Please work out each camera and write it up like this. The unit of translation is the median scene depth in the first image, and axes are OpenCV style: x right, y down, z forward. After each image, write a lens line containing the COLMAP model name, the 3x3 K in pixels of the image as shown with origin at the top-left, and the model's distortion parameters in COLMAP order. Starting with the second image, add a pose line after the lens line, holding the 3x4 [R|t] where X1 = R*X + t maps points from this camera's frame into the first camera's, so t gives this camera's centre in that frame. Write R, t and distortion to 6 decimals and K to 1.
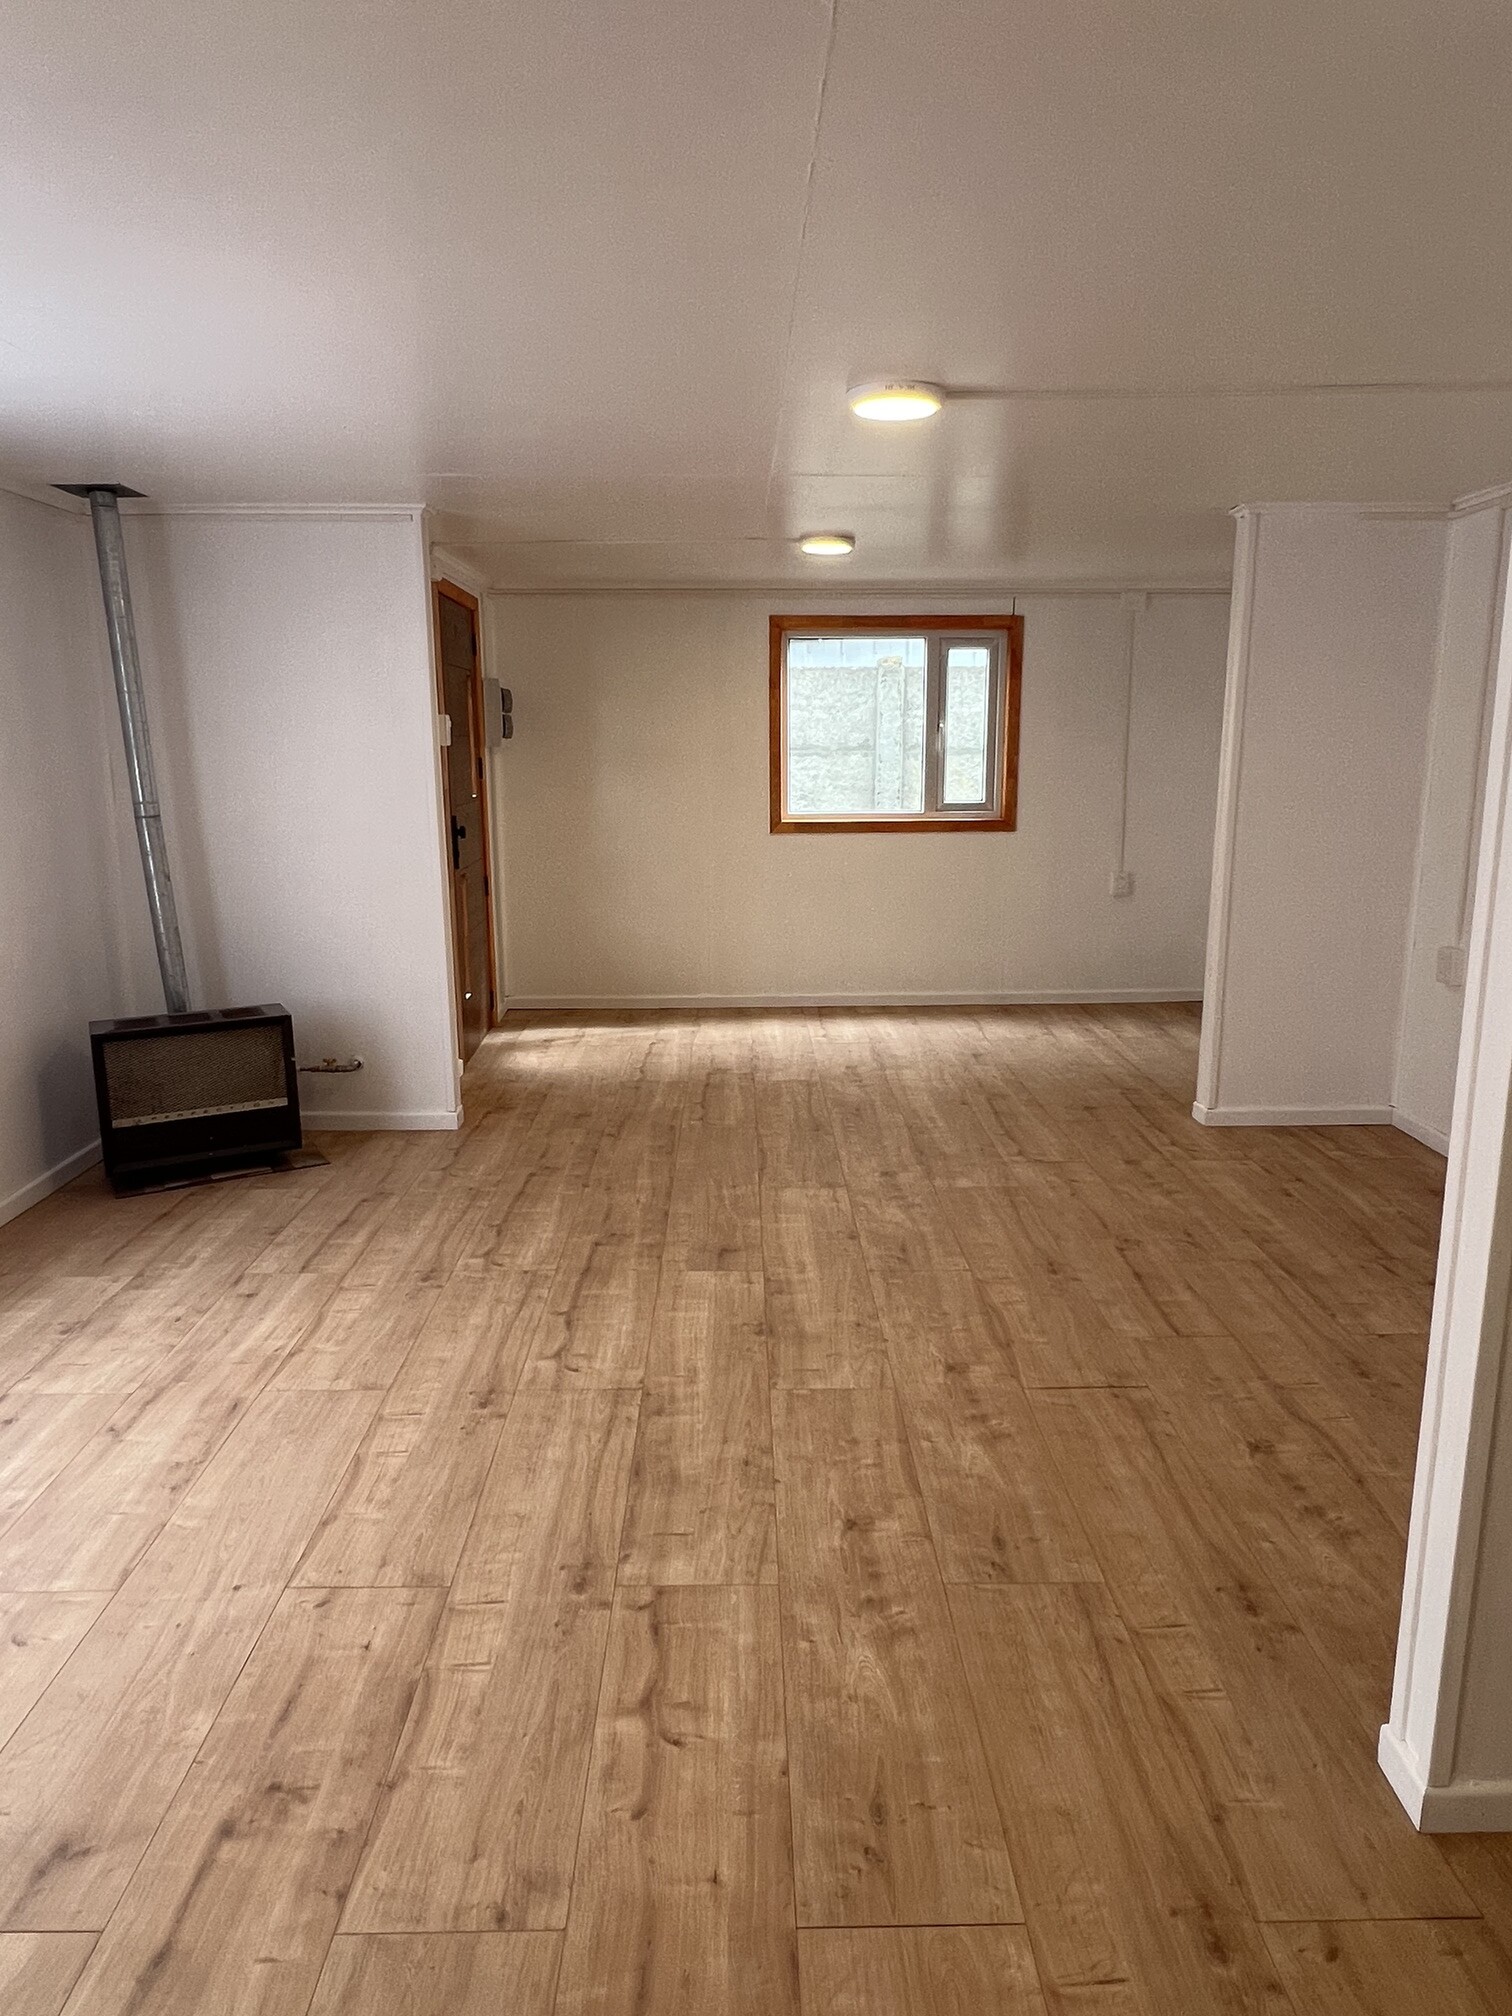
lens RADIAL K [[1261.4, 0, 756.0], [0, 1261.4, 1008.0], [0, 0, 1]] dist [-0.002569, -0.001306]
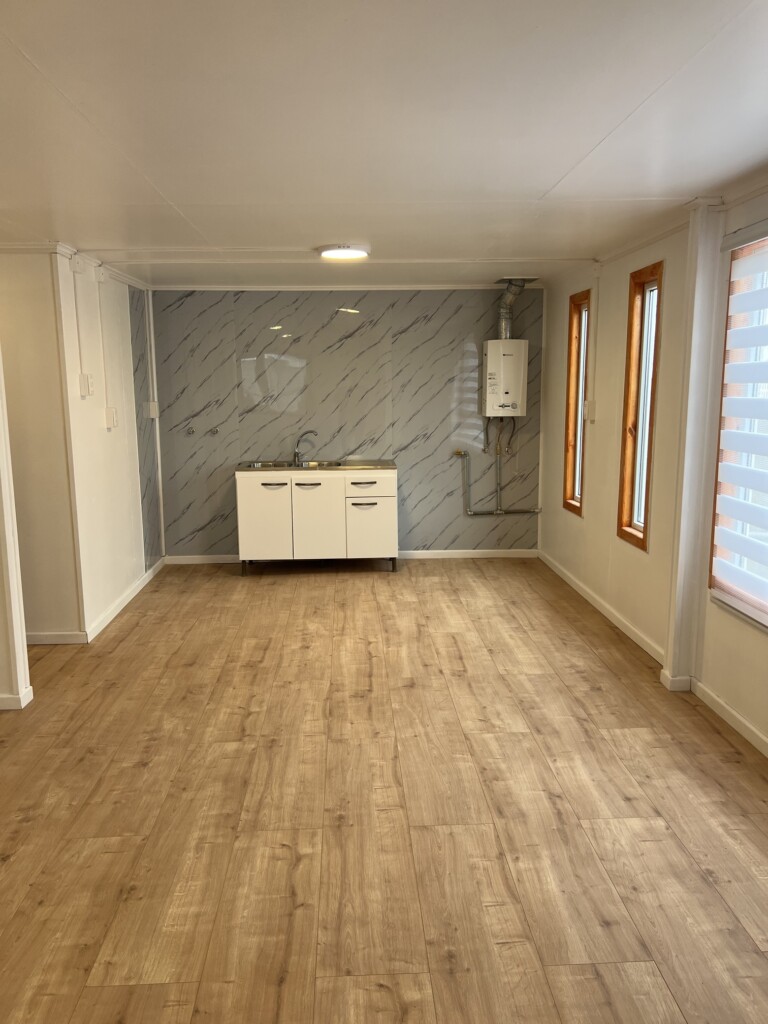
lens RADIAL K [[772.9, 0, 384.0], [0, 772.9, 512.0], [0, 0, 1]] dist [-0.000952, -0.003415]
pose [[-0.999310, 0.020579, -0.030911, -0.255776], [0.007735, 0.929495, 0.368755, -0.397322], [0.036320, 0.368261, -0.929013, 1.806688]]
